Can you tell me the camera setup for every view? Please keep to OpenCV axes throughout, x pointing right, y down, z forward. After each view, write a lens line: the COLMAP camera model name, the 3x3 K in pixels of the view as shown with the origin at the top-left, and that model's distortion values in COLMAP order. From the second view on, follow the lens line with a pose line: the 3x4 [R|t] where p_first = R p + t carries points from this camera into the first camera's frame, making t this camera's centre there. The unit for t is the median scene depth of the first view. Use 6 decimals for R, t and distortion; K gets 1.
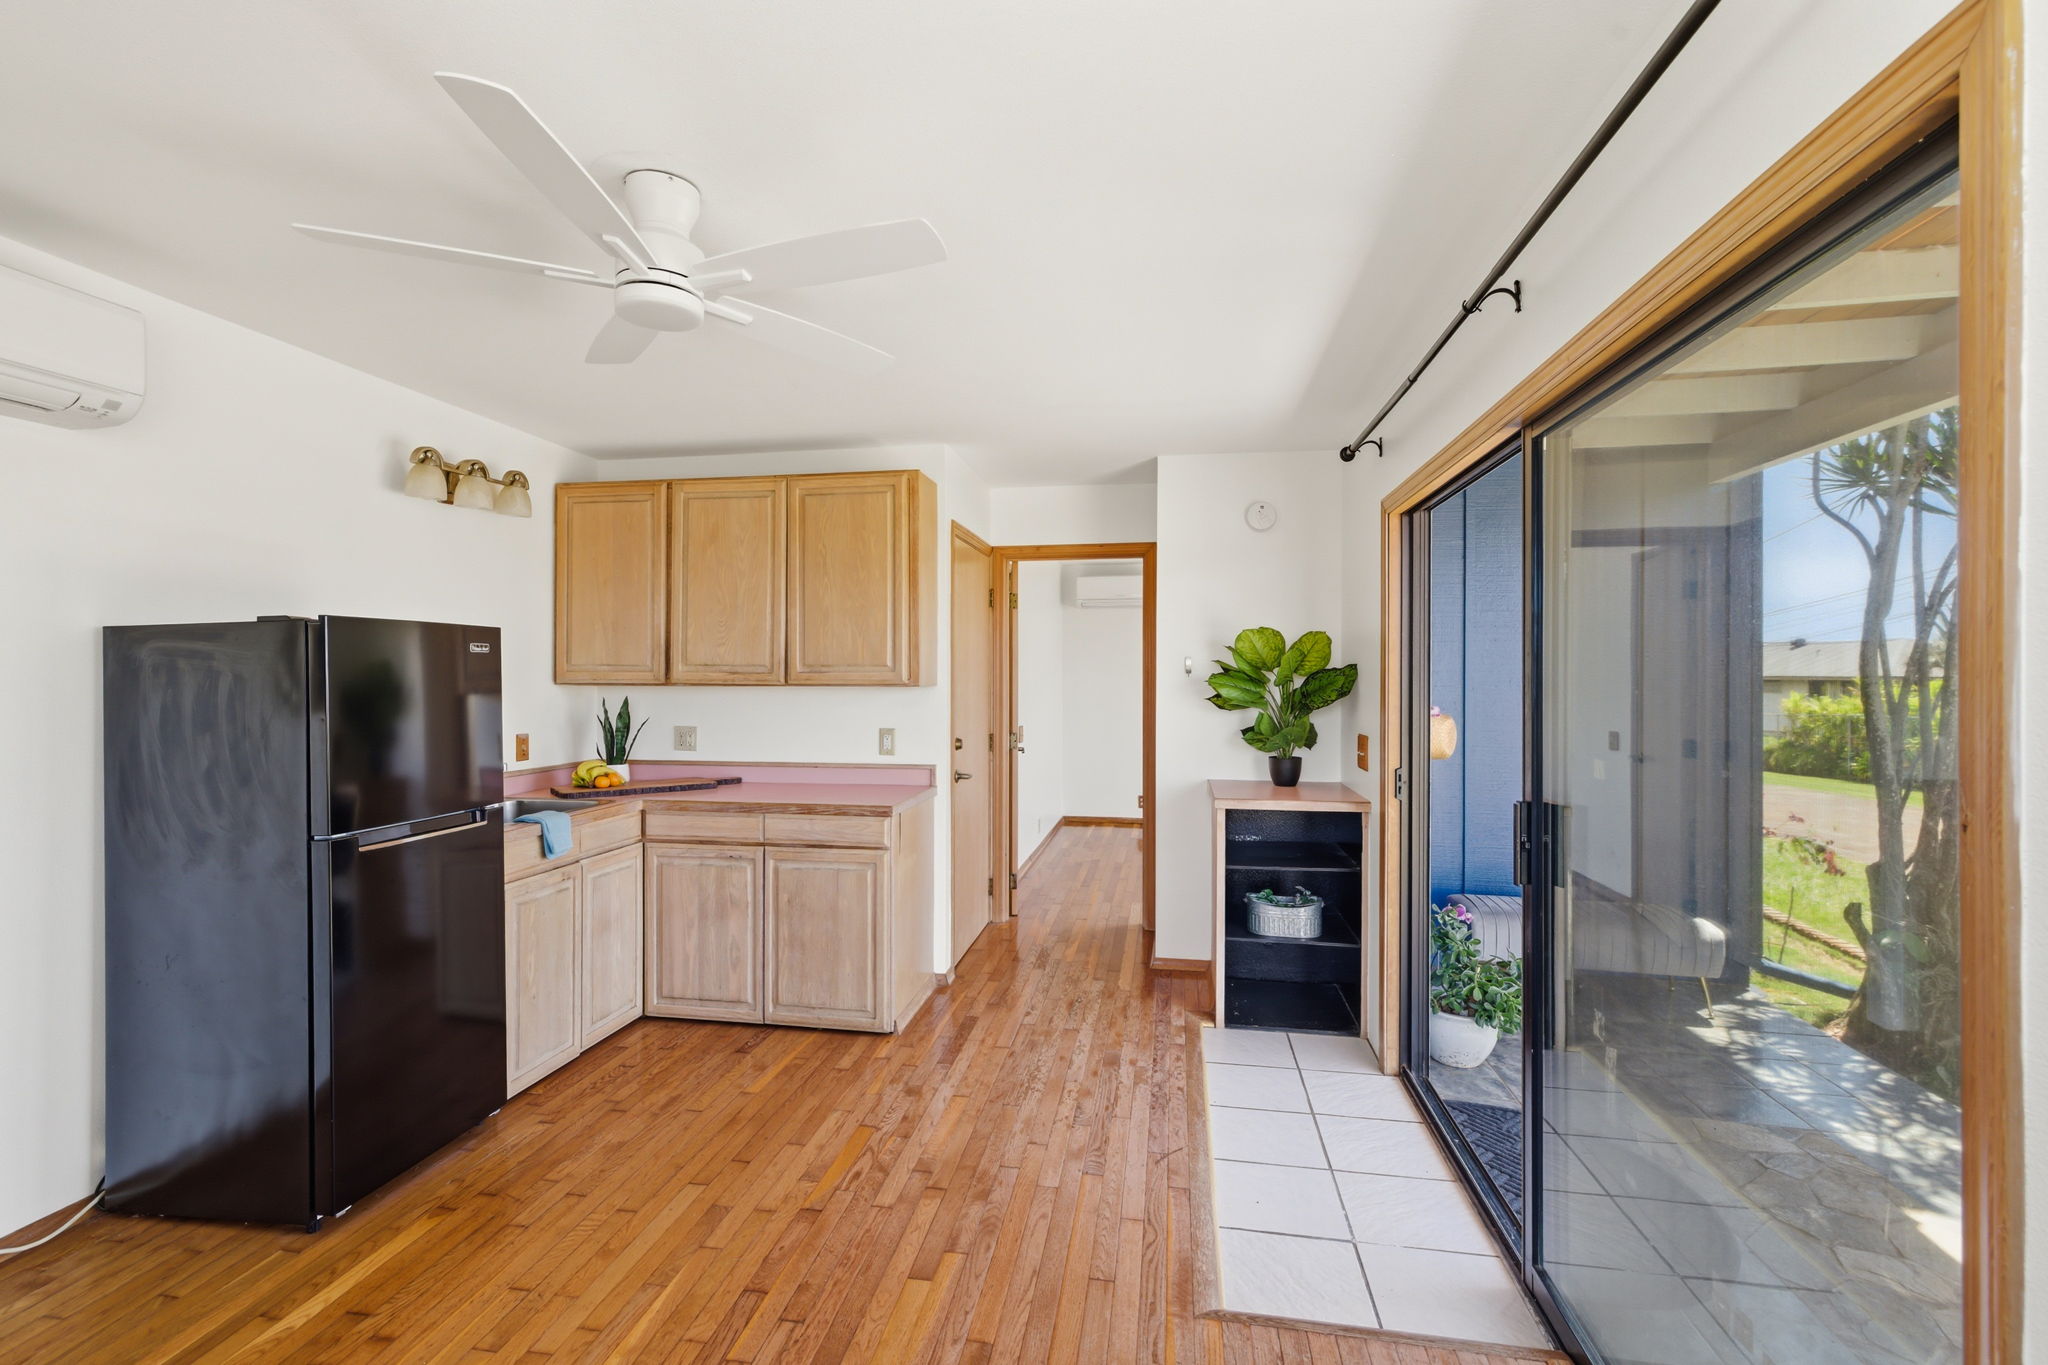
lens RADIAL K [[876.4, 0, 1021.7], [0, 876.4, 678.6], [0, 0, 1]] dist [0.000969, 0.000035]
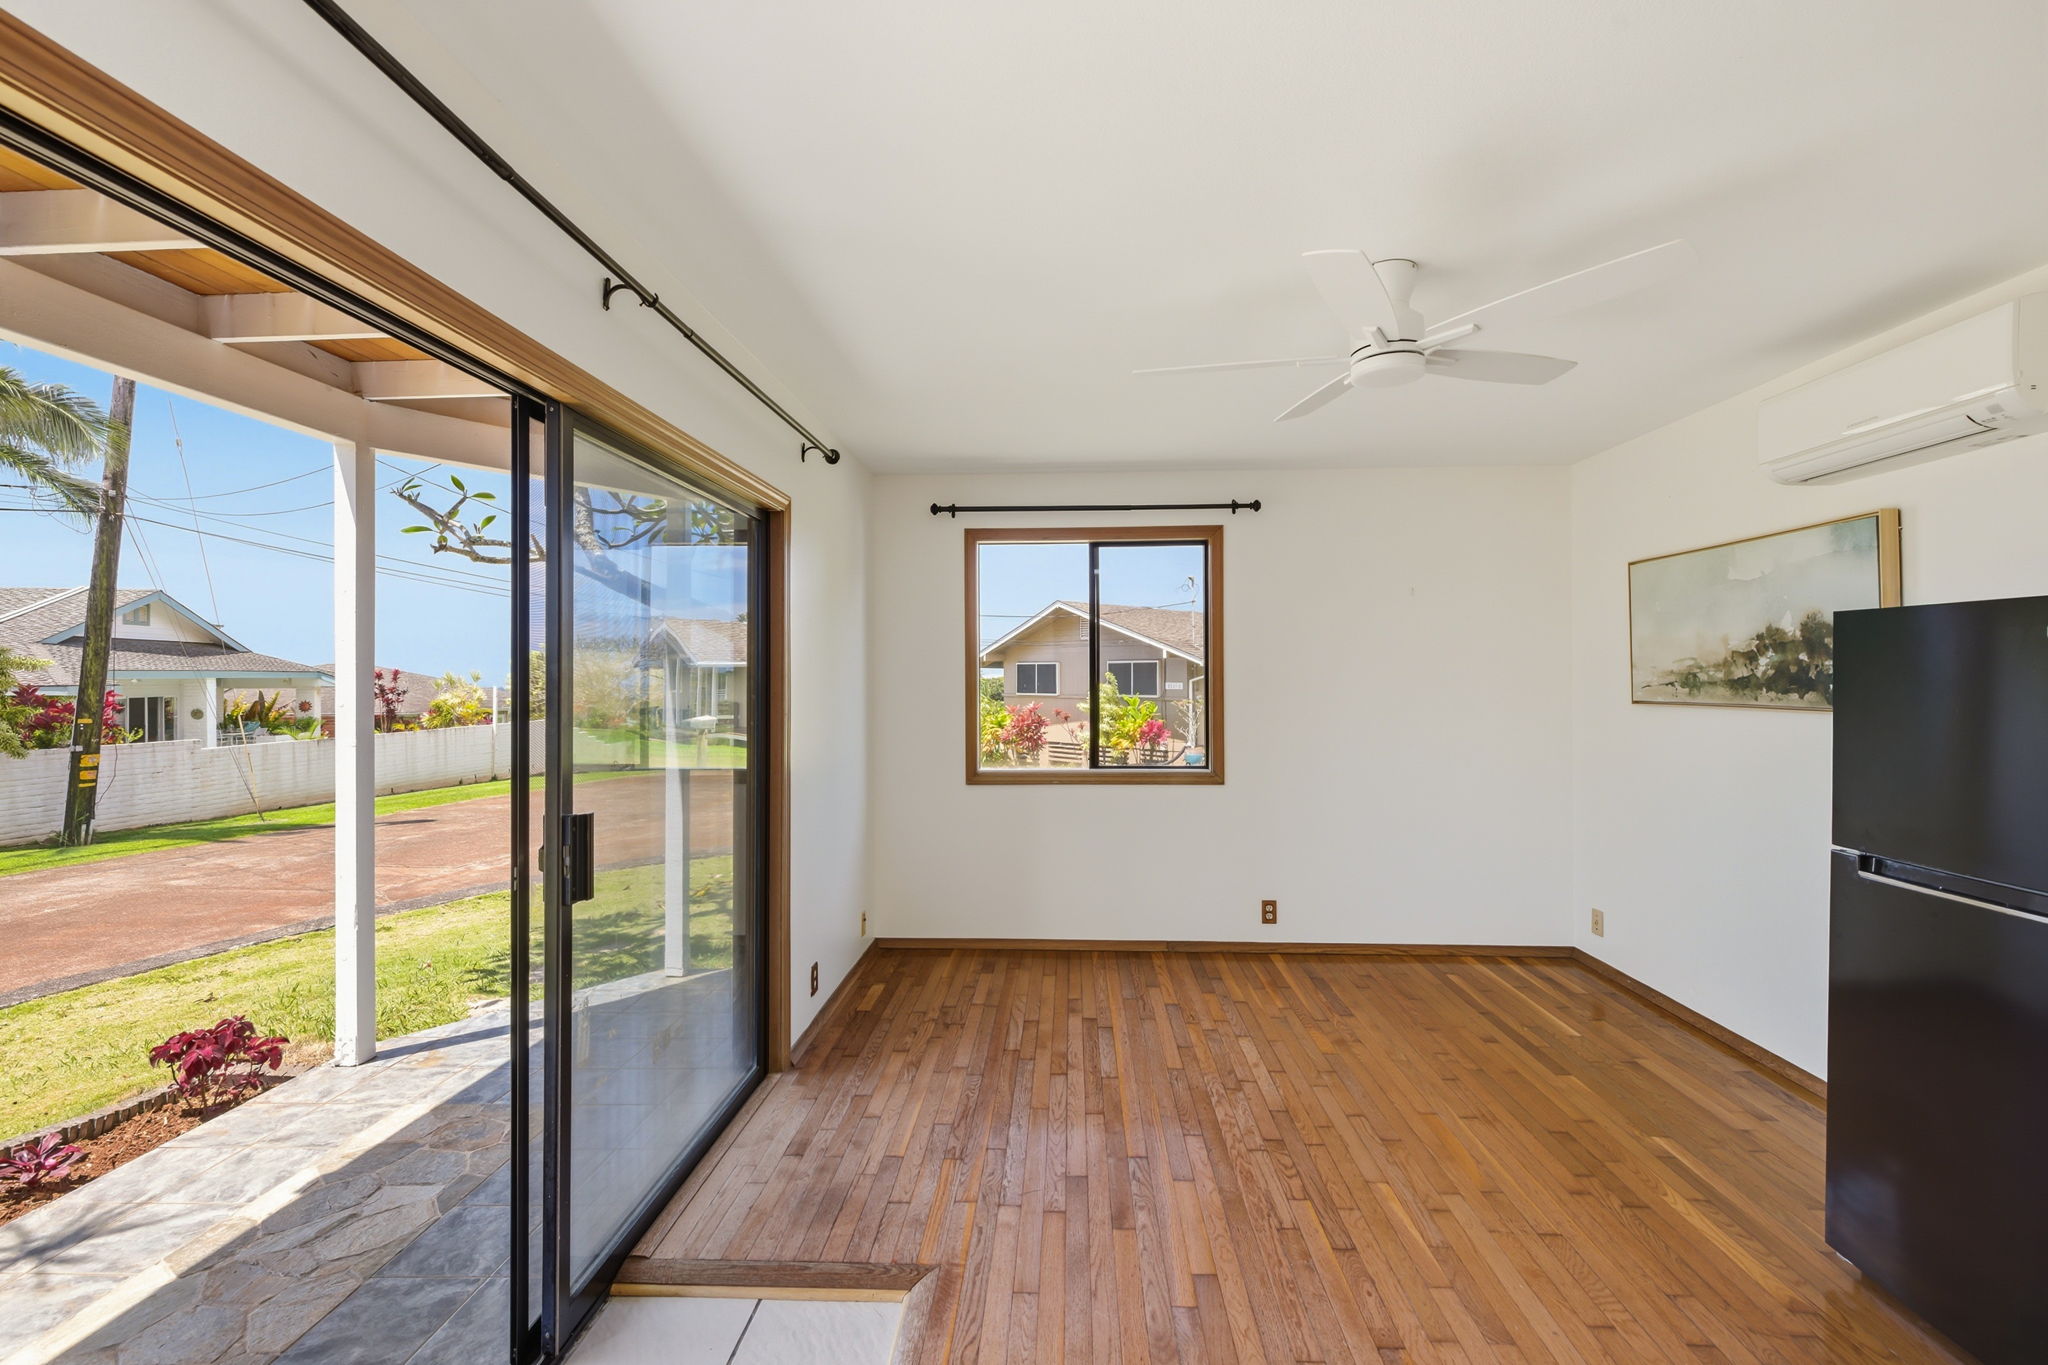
lens RADIAL K [[876.4, 0, 1024.5], [0, 876.4, 676.7], [0, 0, 1]] dist [0.000969, 0.000035]
pose [[-0.993367, -0.003297, -0.114939, 0.208404], [-0.003021, 0.999992, -0.002575, -0.000812], [0.114947, -0.002210, -0.993369, 1.979592]]
